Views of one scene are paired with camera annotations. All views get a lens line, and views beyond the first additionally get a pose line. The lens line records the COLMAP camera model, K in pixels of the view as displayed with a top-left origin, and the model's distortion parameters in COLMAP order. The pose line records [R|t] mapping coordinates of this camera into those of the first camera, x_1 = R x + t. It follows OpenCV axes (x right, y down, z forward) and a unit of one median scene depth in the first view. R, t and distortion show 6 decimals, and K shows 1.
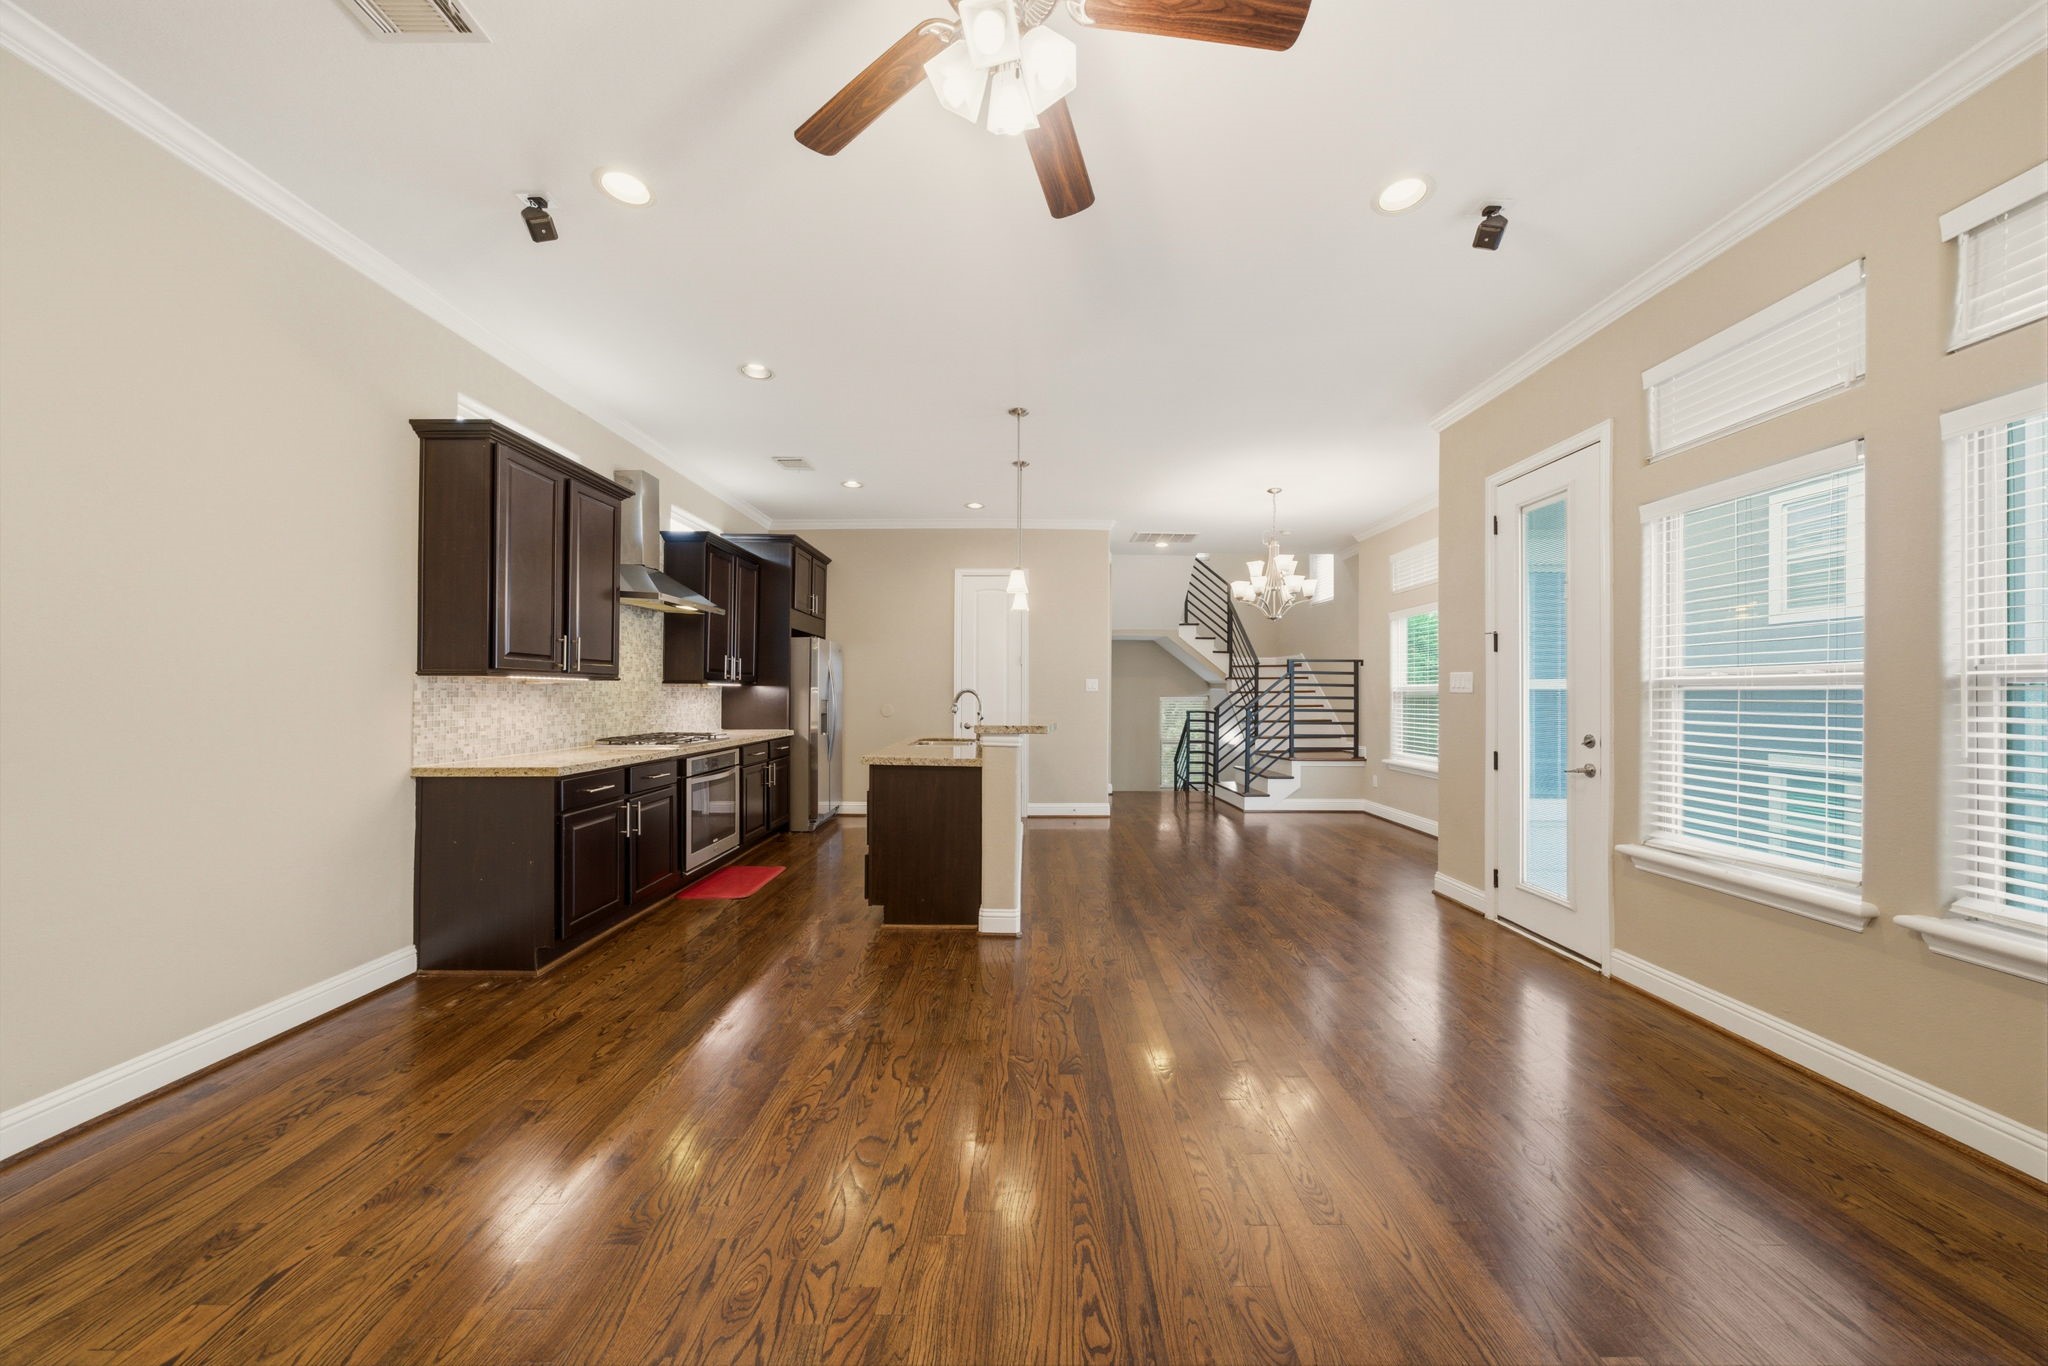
lens RADIAL K [[678.9, 0, 1032.3], [0, 678.9, 690.6], [0, 0, 1]] dist [-0.024520, 0.006717]
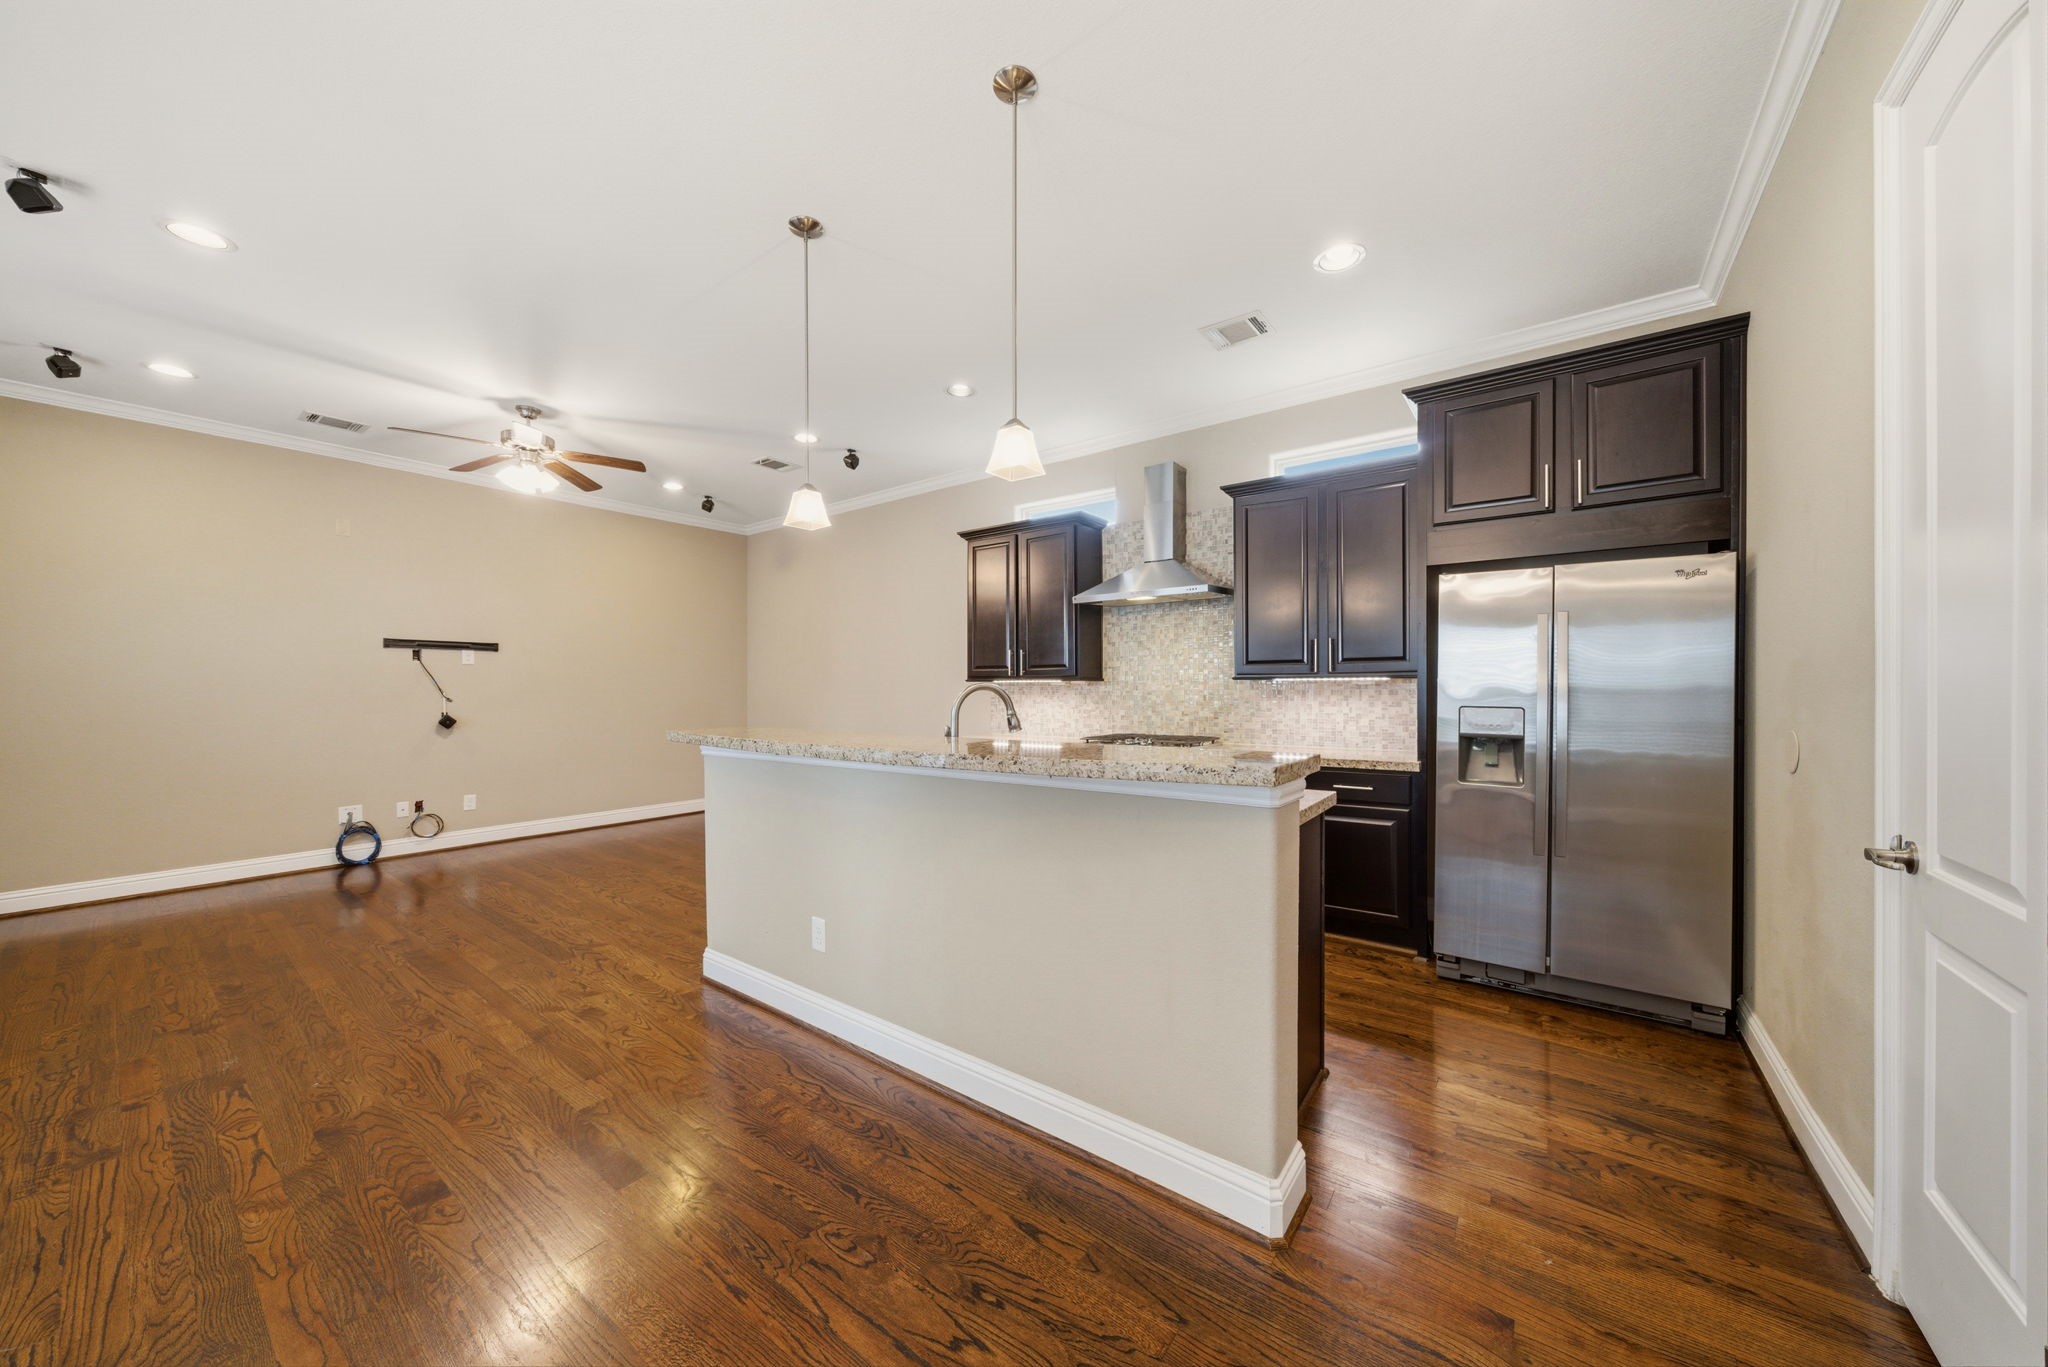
lens RADIAL K [[692.0, 0, 1060.5], [0, 692.0, 694.7], [0, 0, 1]] dist [-0.036417, 0.016159]
pose [[-0.589194, 0.001152, -0.807991, 0.319724], [0.002631, 0.999996, -0.000492, 0.008118], [0.807988, -0.002416, -0.589195, 1.525566]]
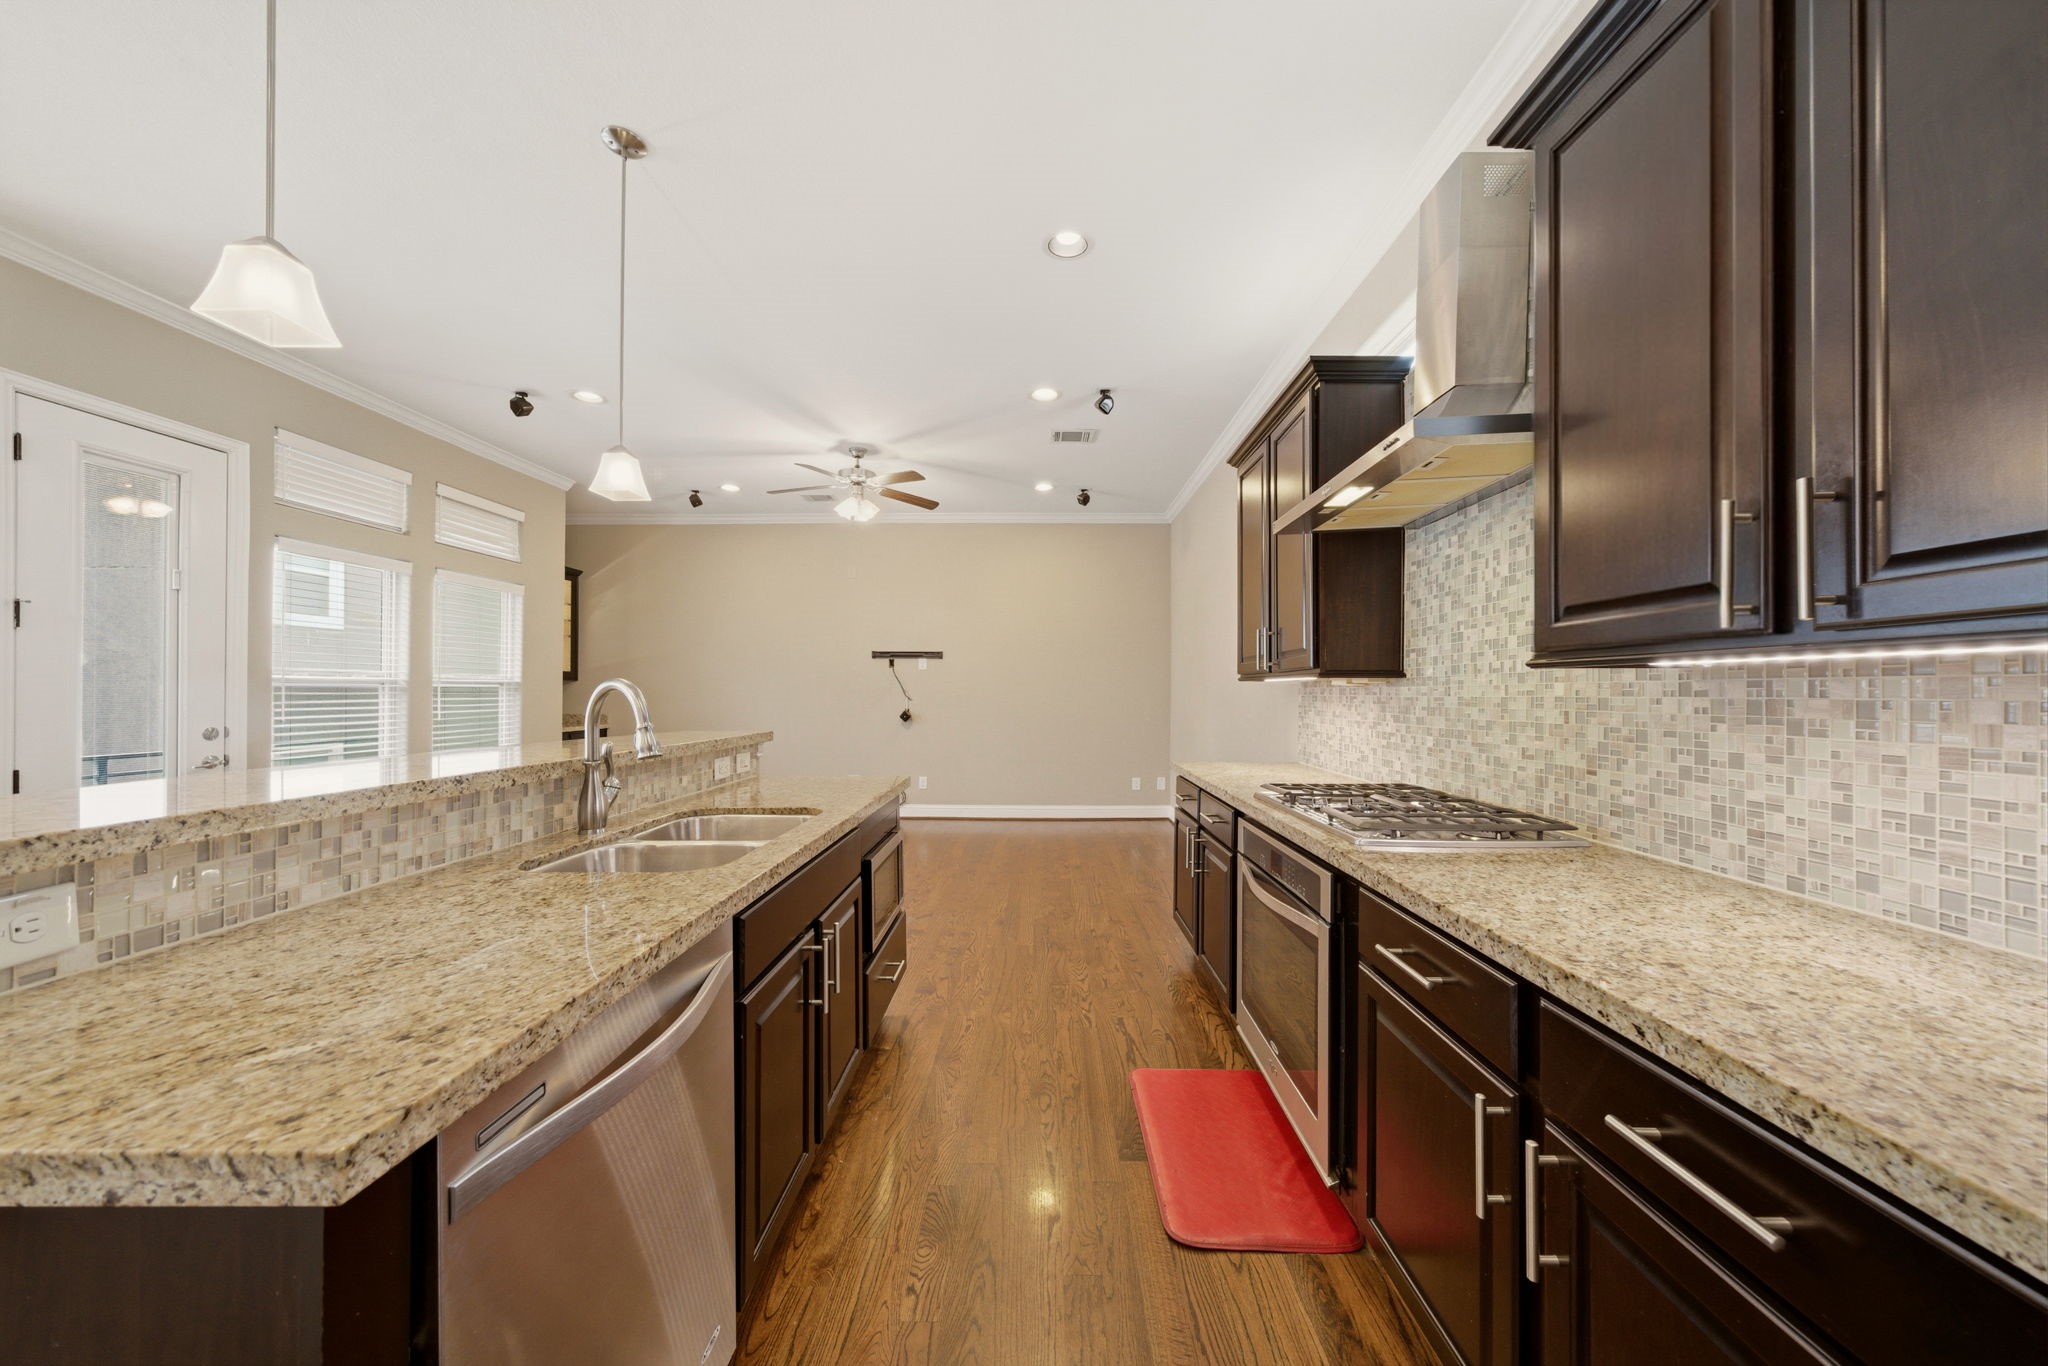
lens RADIAL K [[717.2, 0, 1024.0], [0, 717.2, 683.0], [0, 0, 1]] dist [0.028950, 0.000254]
pose [[-0.999386, -0.008804, 0.033908, -0.338918], [-0.009349, 0.999829, -0.015944, 0.002502], [-0.033762, -0.016251, -0.999298, 1.525325]]
